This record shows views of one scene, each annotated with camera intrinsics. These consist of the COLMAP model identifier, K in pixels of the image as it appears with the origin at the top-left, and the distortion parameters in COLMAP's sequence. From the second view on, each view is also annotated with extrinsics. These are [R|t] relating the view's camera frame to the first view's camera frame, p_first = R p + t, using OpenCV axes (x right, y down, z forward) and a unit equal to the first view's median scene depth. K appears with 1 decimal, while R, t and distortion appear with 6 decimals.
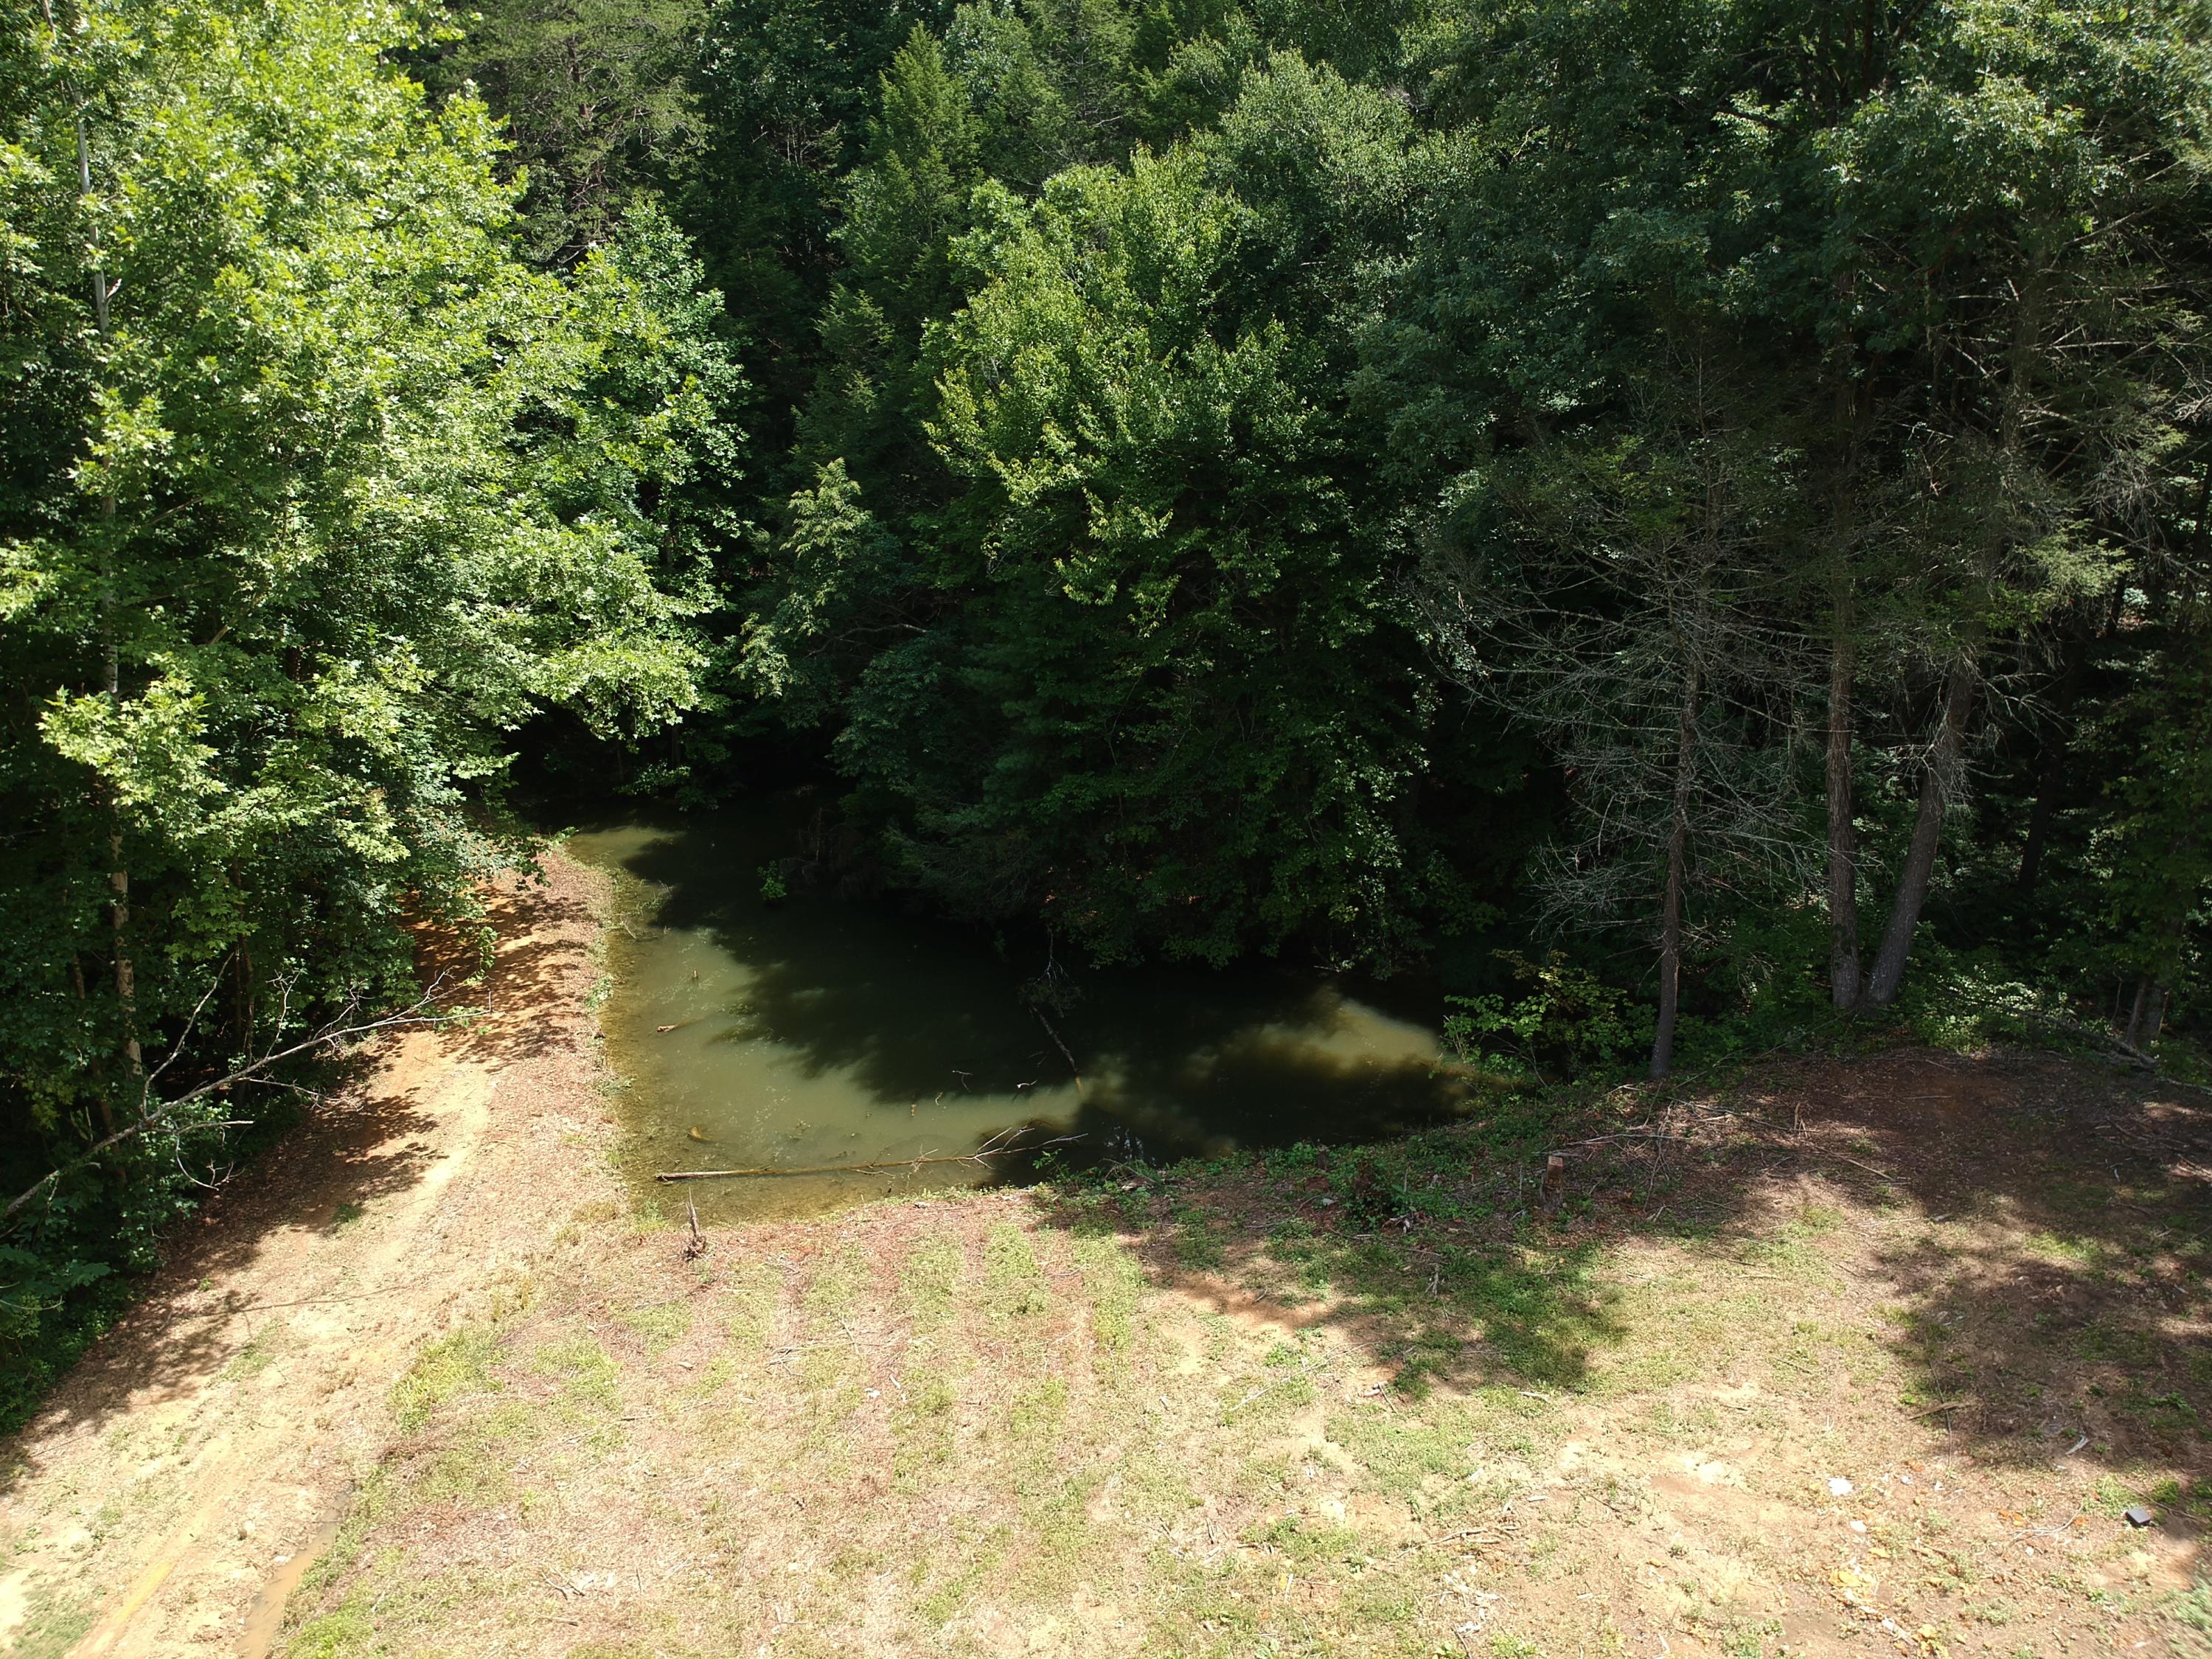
lens RADIAL K [[1637.7, 0, 1087.8], [0, 1637.7, 825.4], [0, 0, 1]] dist [0.070169, -0.130035]
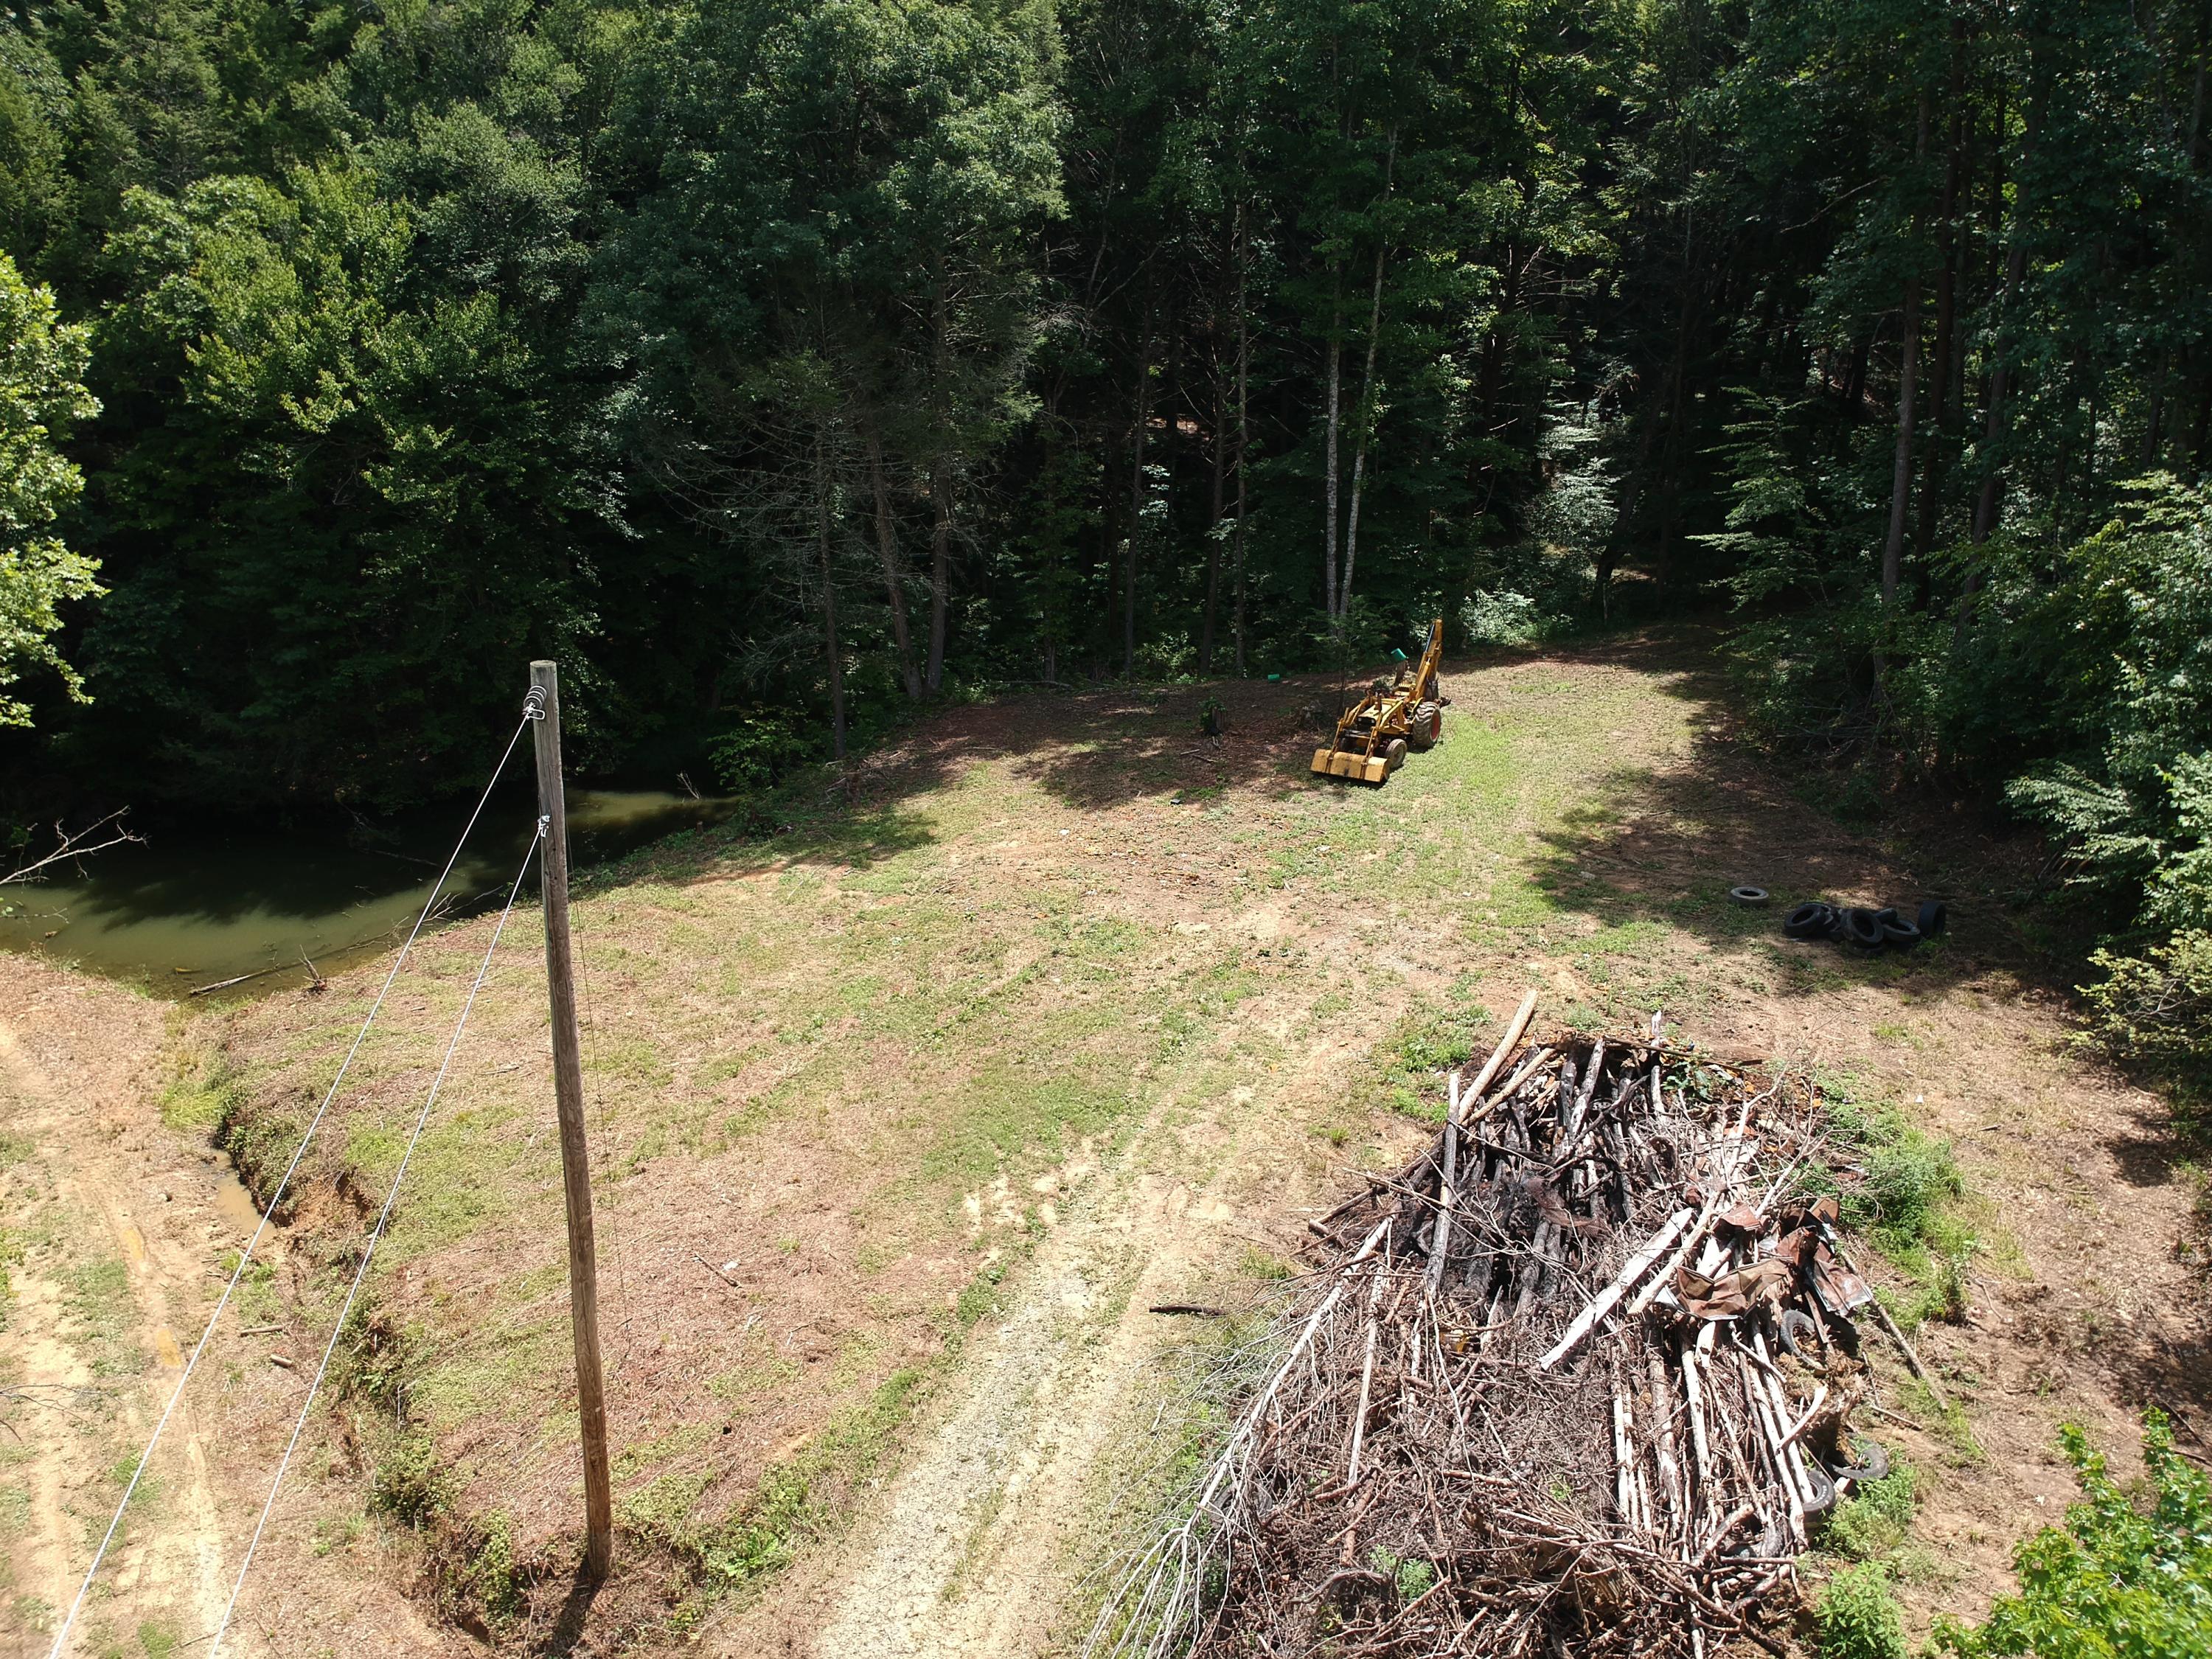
lens RADIAL K [[1591.7, 0, 1106.0], [0, 1591.7, 829.5], [0, 0, 1]] dist [0.073522, -0.123108]
pose [[0.708558, -0.230102, 0.667082, -0.683103], [0.225963, 0.969549, 0.094423, 0.168842], [-0.668496, 0.083832, 0.738976, -0.432264]]
